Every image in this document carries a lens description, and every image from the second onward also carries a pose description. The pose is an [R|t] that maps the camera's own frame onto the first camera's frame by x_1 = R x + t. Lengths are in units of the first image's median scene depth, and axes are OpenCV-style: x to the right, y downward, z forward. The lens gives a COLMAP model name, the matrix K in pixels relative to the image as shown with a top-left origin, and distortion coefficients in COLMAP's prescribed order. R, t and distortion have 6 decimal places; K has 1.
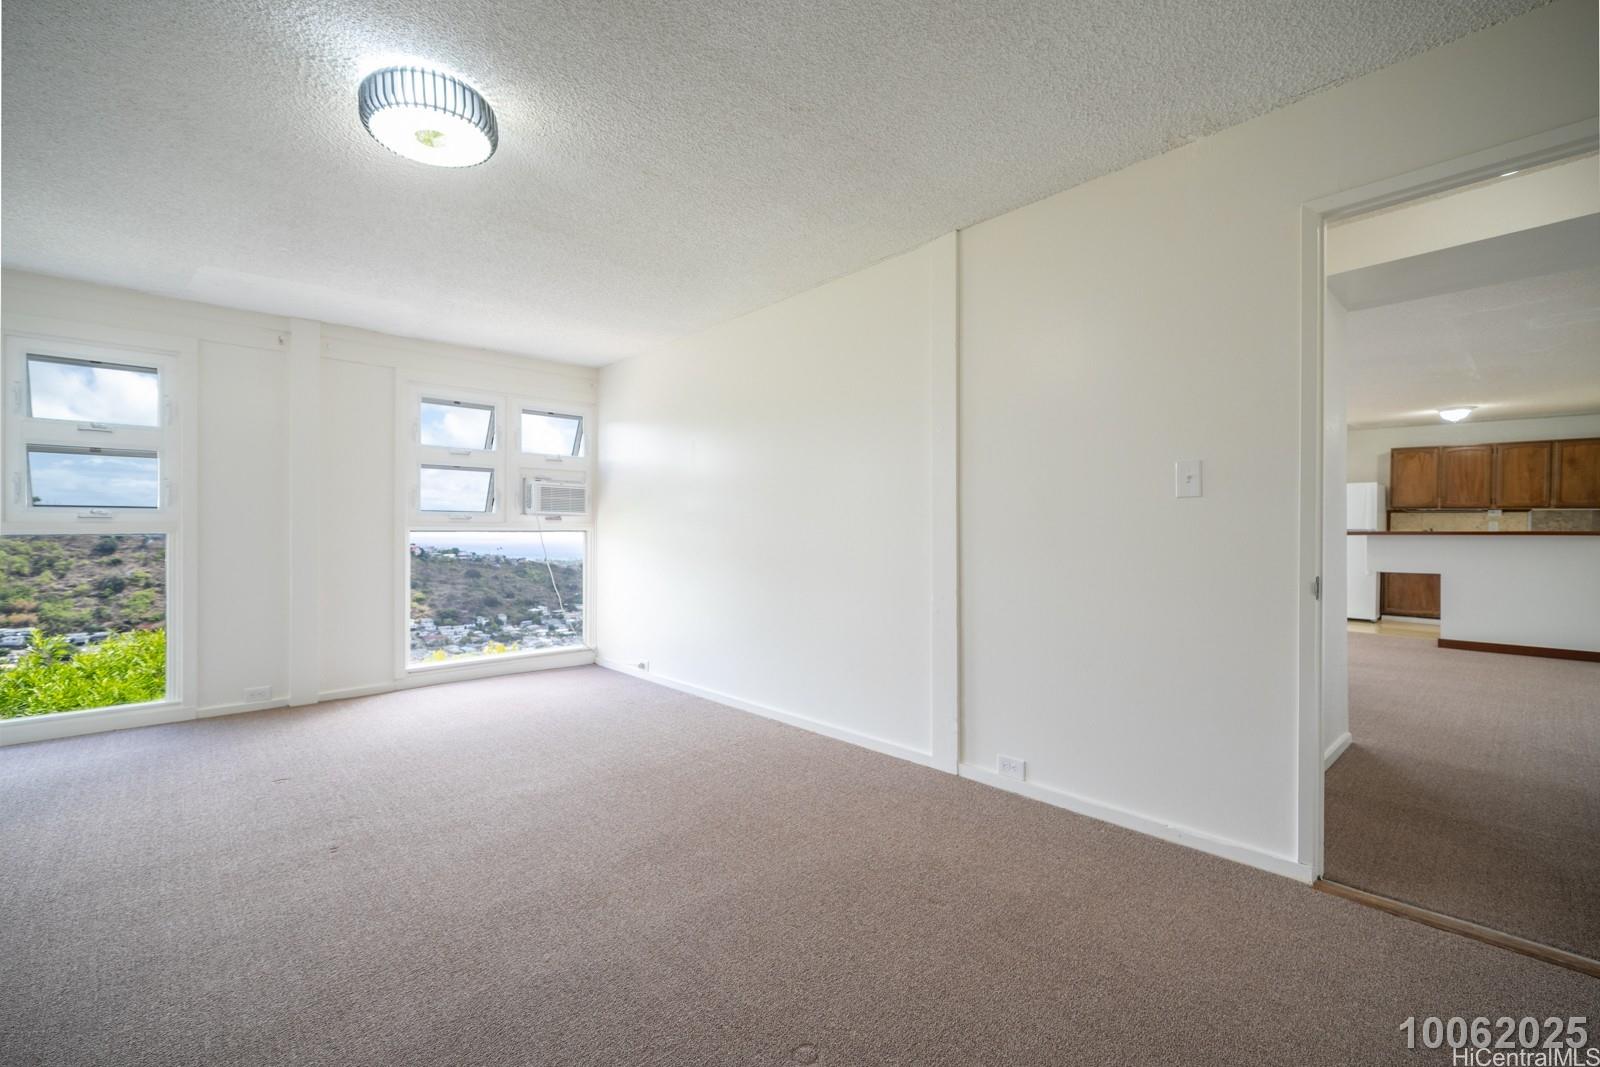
lens RADIAL K [[690.4, 0, 805.1], [0, 690.4, 535.3], [0, 0, 1]] dist [-0.002172, 0.000039]
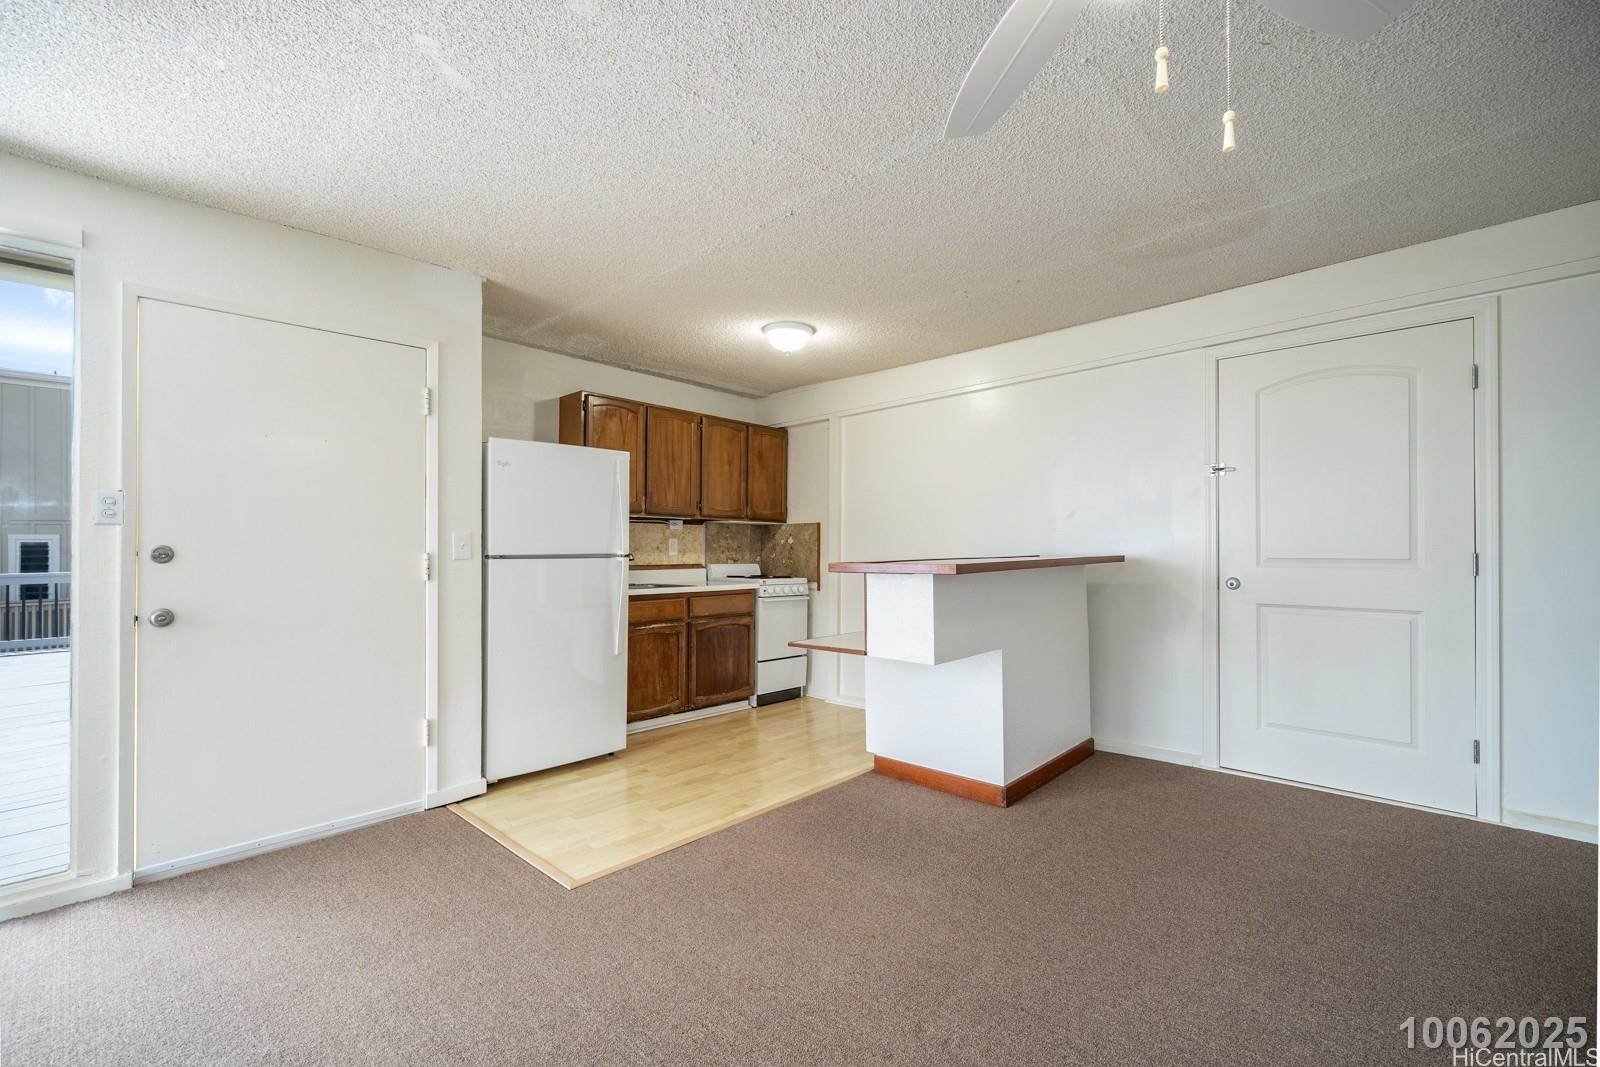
lens RADIAL K [[678.6, 0, 803.1], [0, 678.6, 538.2], [0, 0, 1]] dist [-0.001076, 0.000112]
pose [[-0.065590, 0.006478, 0.997826, 0.374530], [0.009629, 0.999936, -0.005859, -0.015741], [-0.997800, 0.009224, -0.065648, 0.938299]]
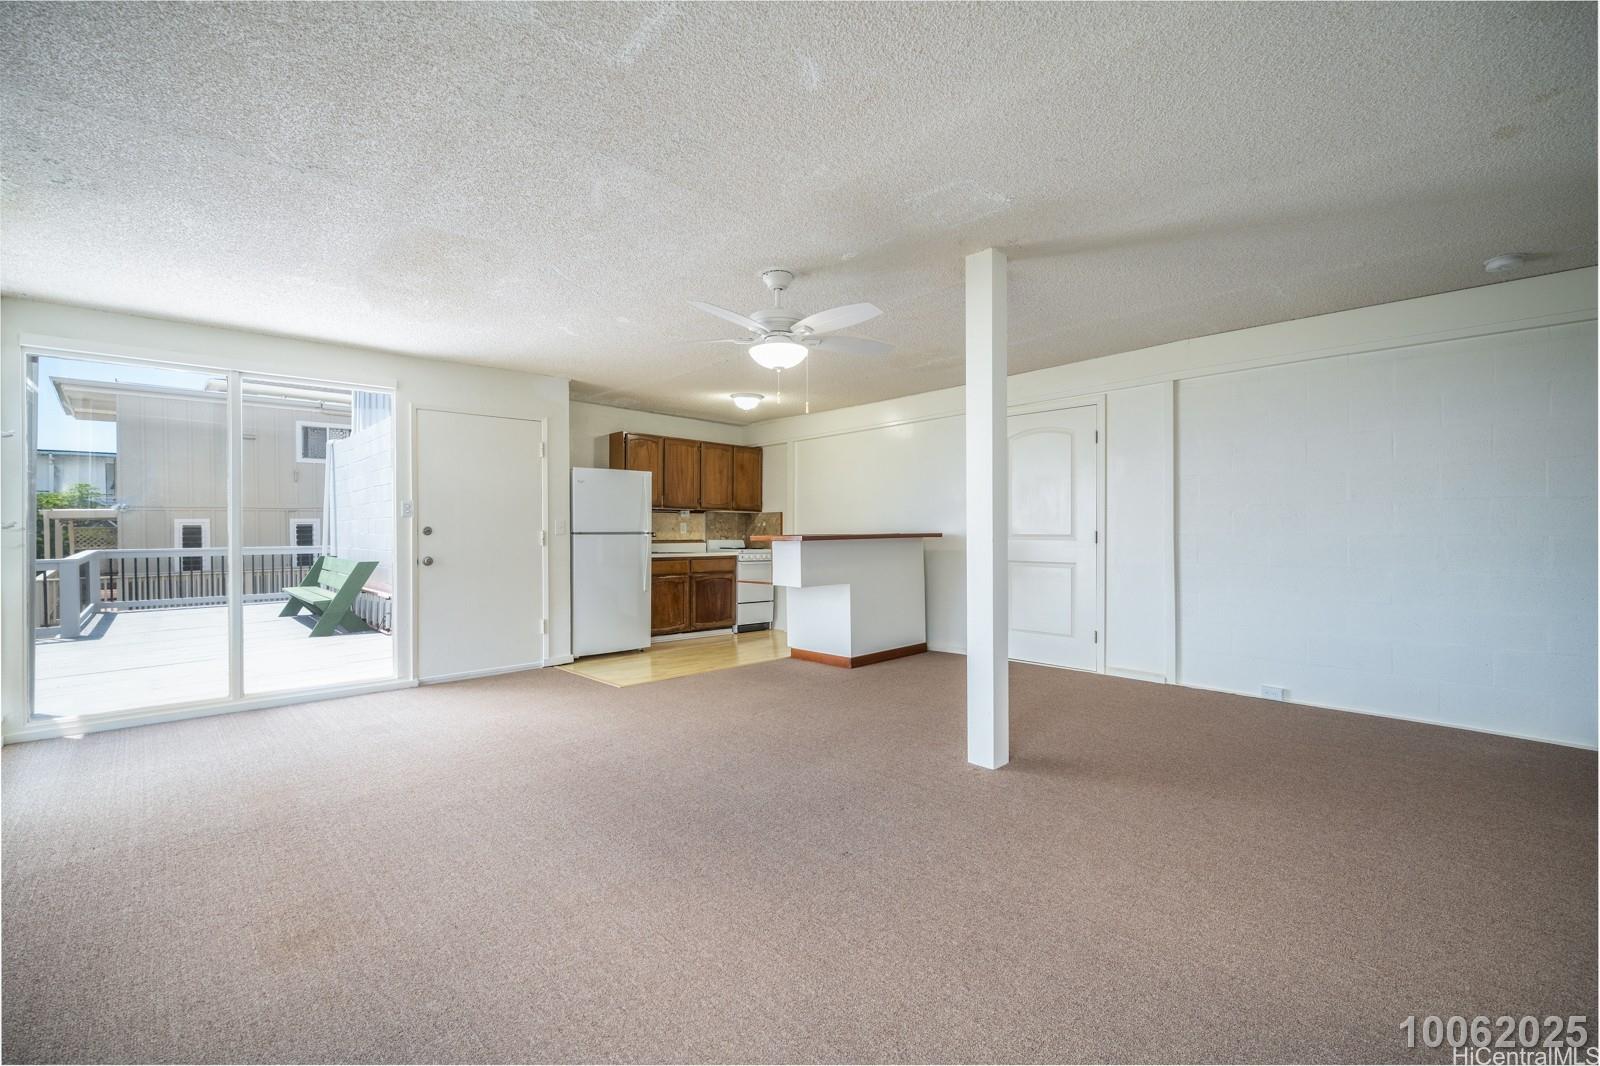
lens RADIAL K [[677.2, 0, 816.0], [0, 677.2, 533.3], [0, 0, 1]] dist [-0.000050, 0.000038]
pose [[-0.030680, -0.011681, 0.999461, 0.052237], [0.009435, 0.999884, 0.011976, -0.015039], [-0.999485, 0.009798, -0.030567, 0.859540]]
